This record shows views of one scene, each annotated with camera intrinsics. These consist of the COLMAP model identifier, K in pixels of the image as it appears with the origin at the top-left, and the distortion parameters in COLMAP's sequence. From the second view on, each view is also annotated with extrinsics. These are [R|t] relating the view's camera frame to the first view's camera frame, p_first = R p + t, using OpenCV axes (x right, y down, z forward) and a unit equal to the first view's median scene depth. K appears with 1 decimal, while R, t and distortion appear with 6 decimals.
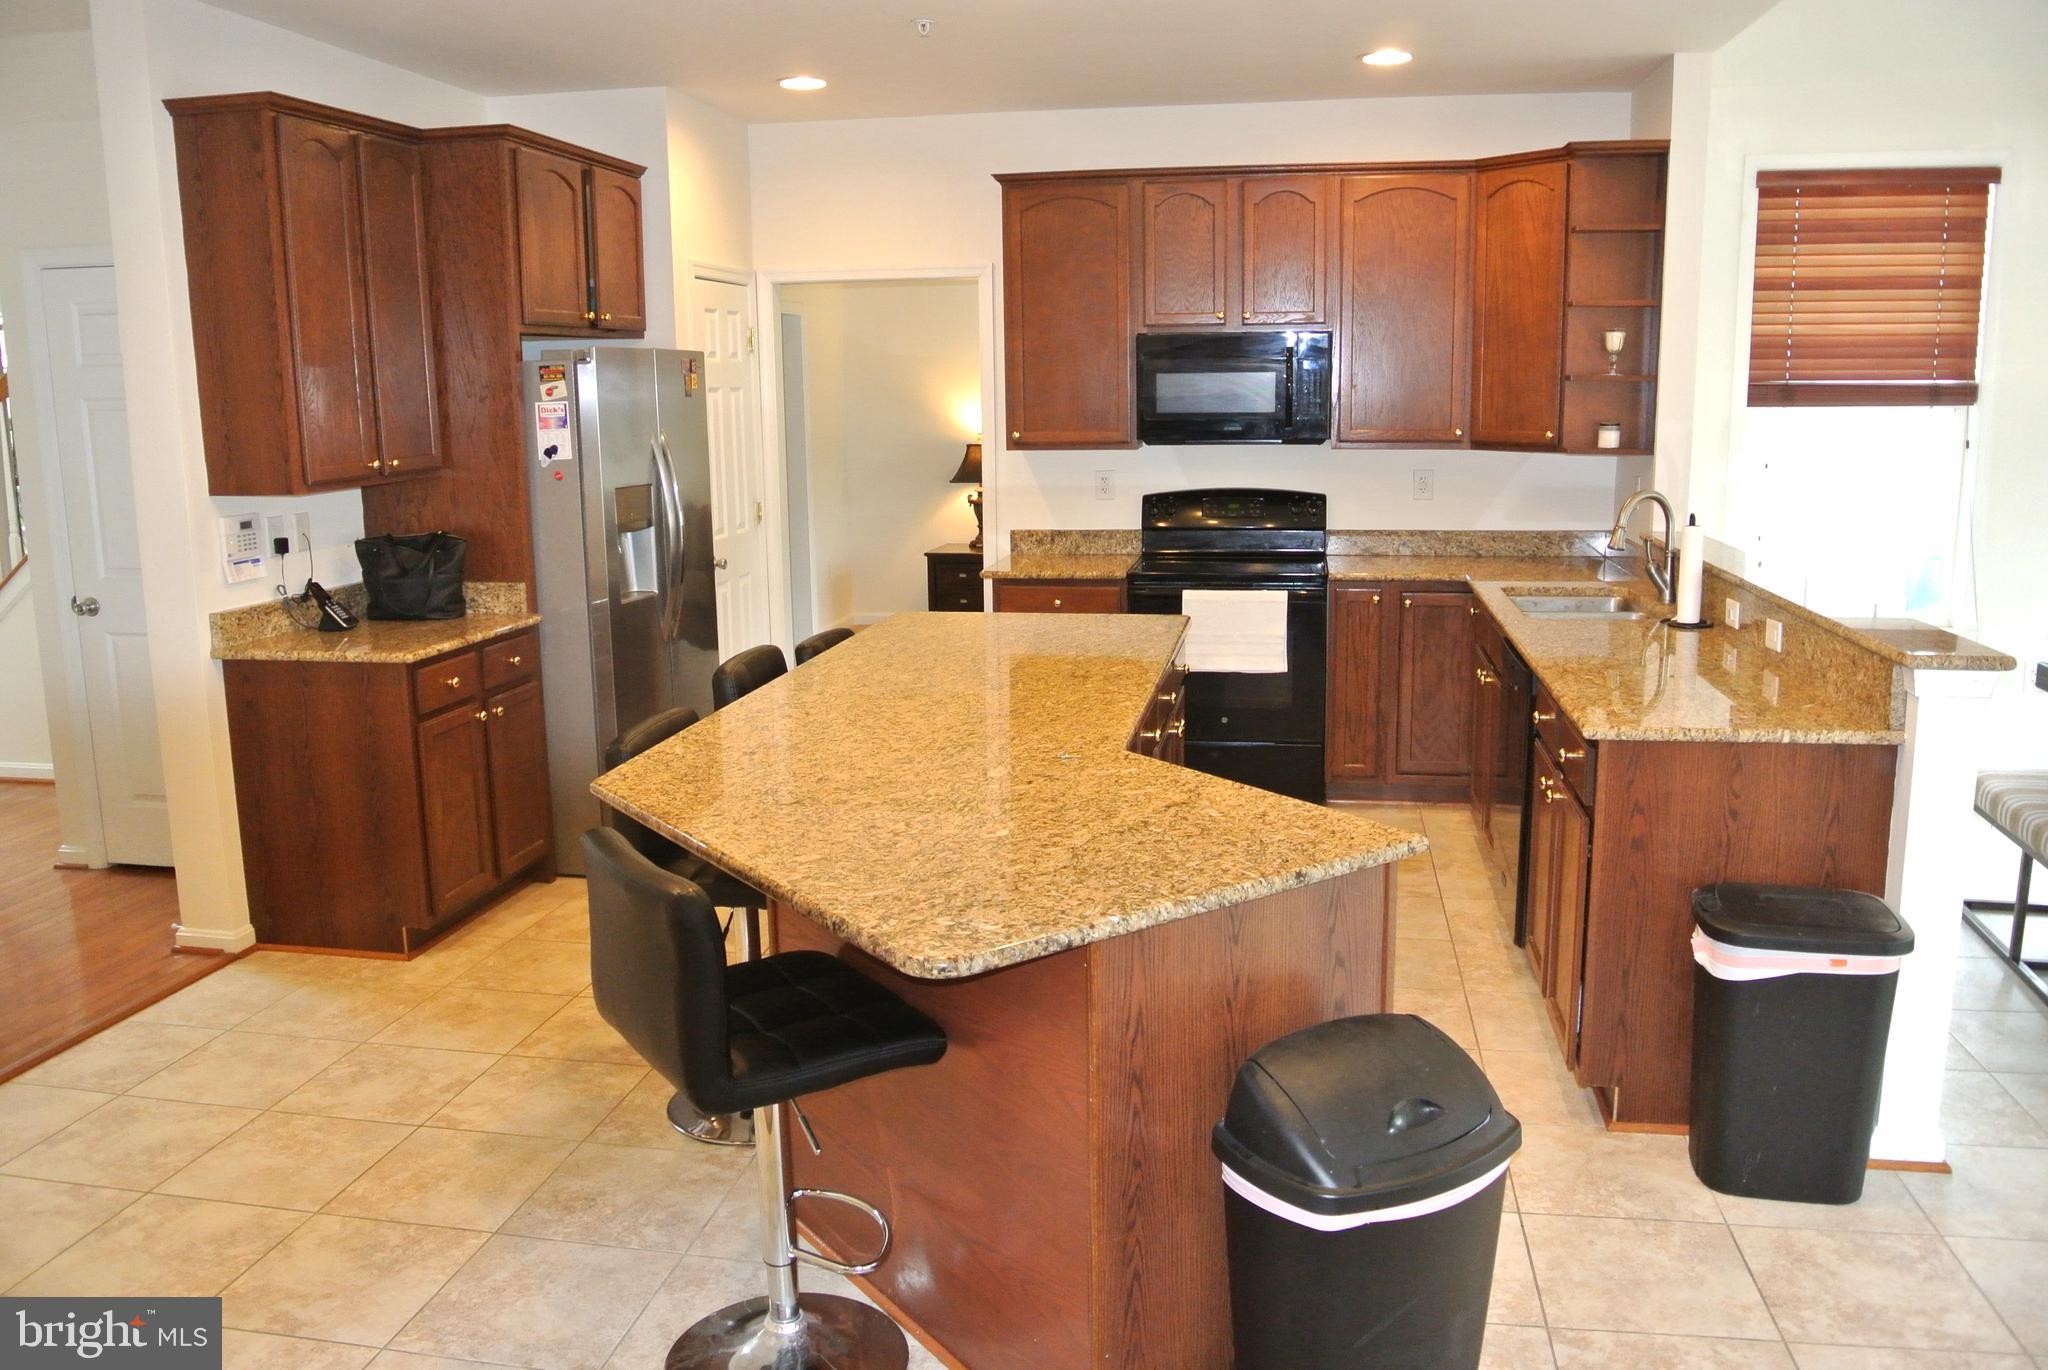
lens RADIAL K [[1583.4, 0, 1023.8], [0, 1583.4, 682.1], [0, 0, 1]] dist [-0.086038, 0.032841]
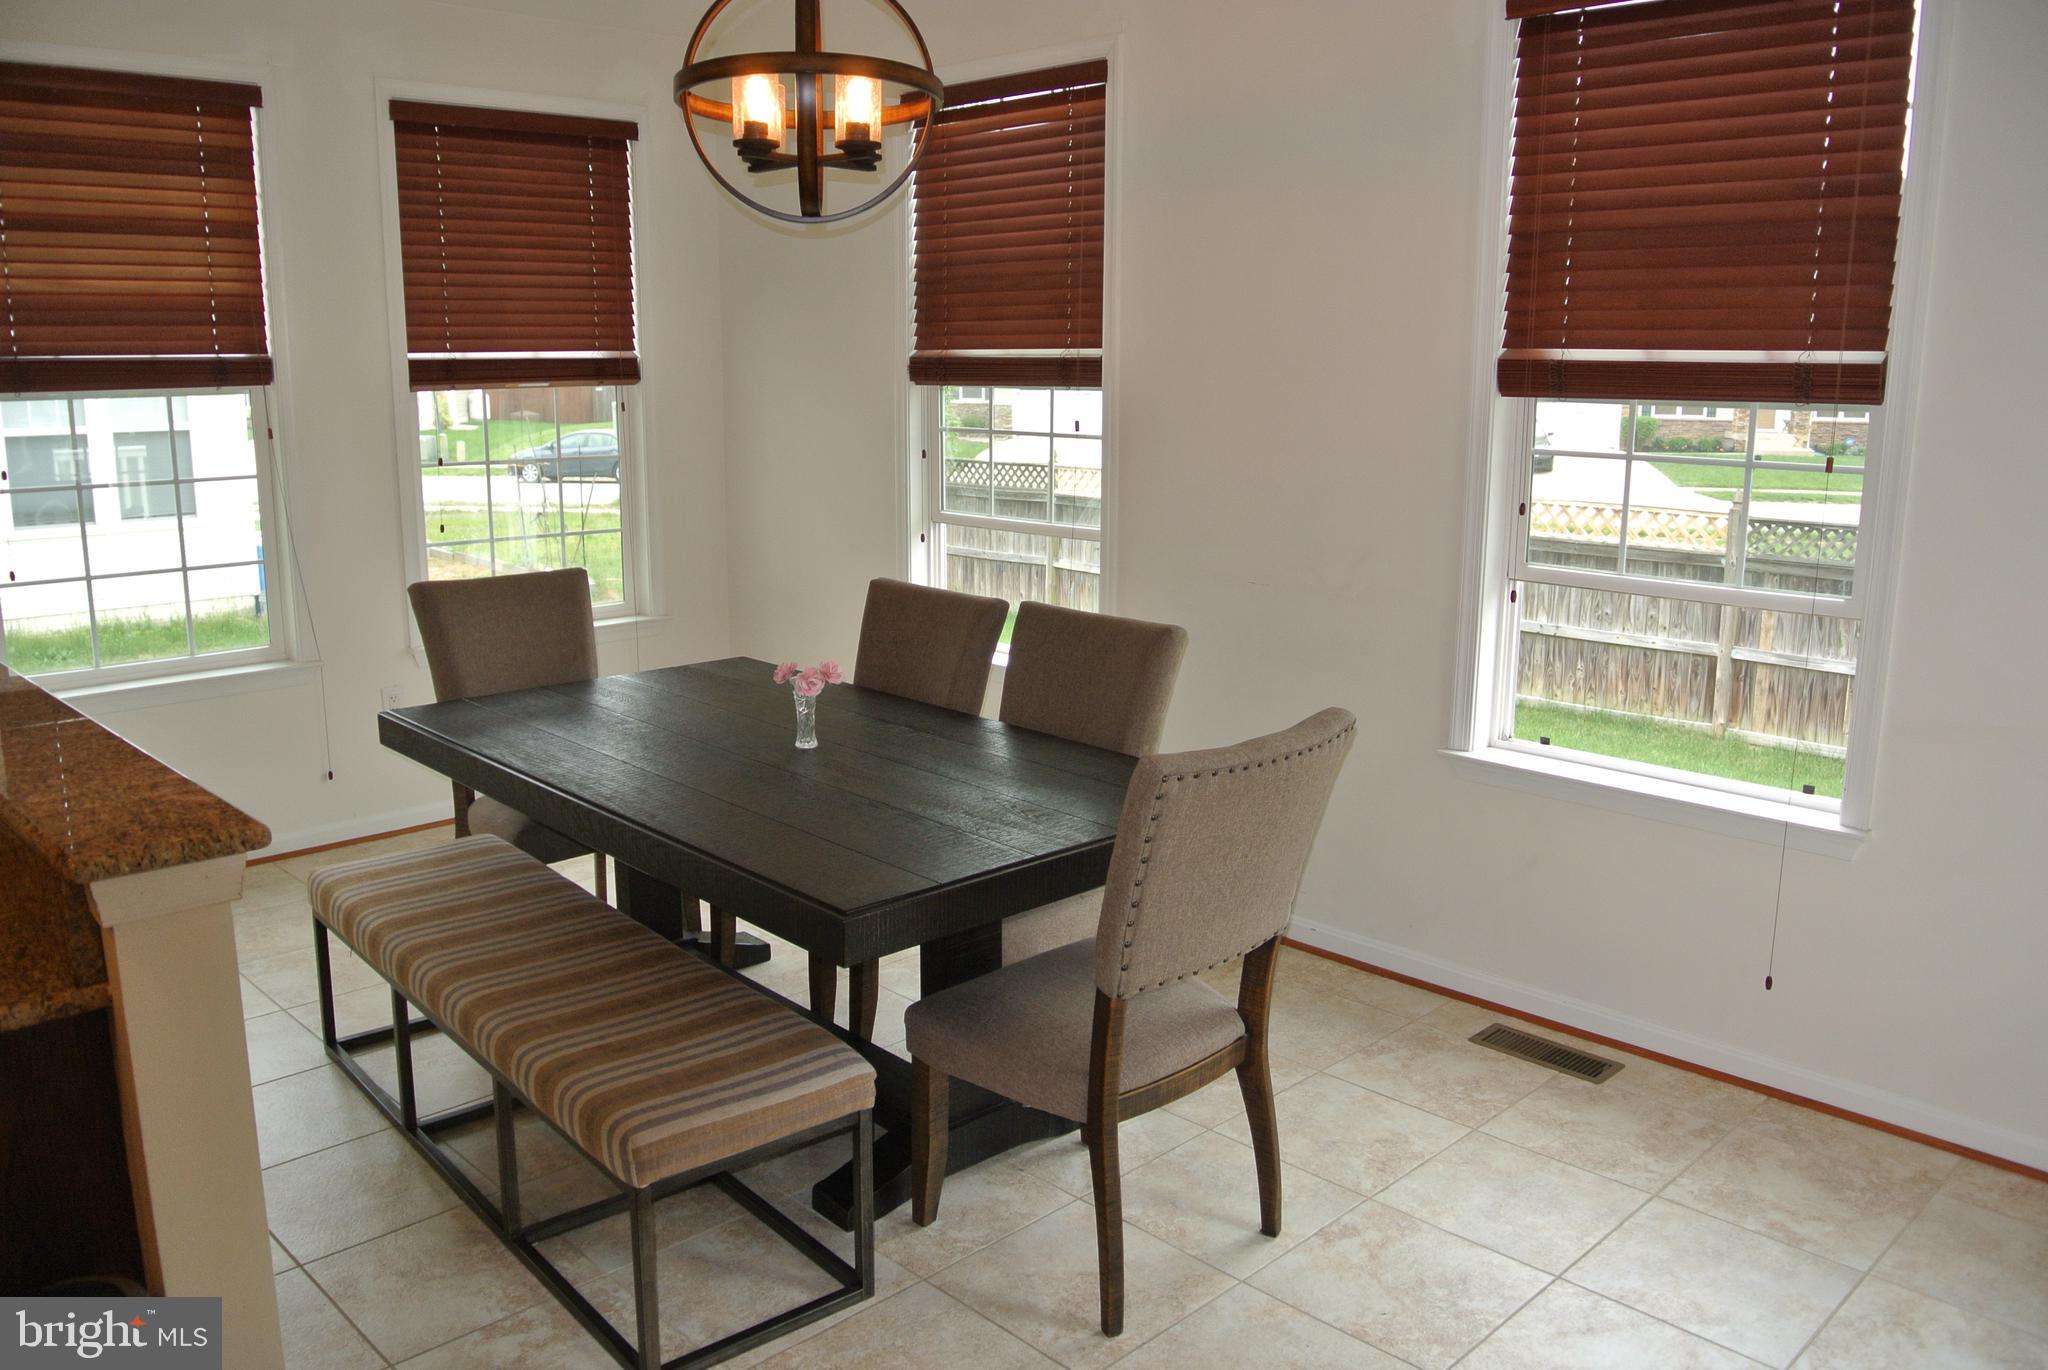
lens RADIAL K [[1583.4, 0, 1023.8], [0, 1583.4, 682.1], [0, 0, 1]] dist [-0.086038, 0.032841]
pose [[0.582460, -0.147740, 0.799320, 0.180976], [0.138930, 0.986969, 0.081186, -0.038745], [-0.800898, 0.063762, 0.595396, 0.216844]]
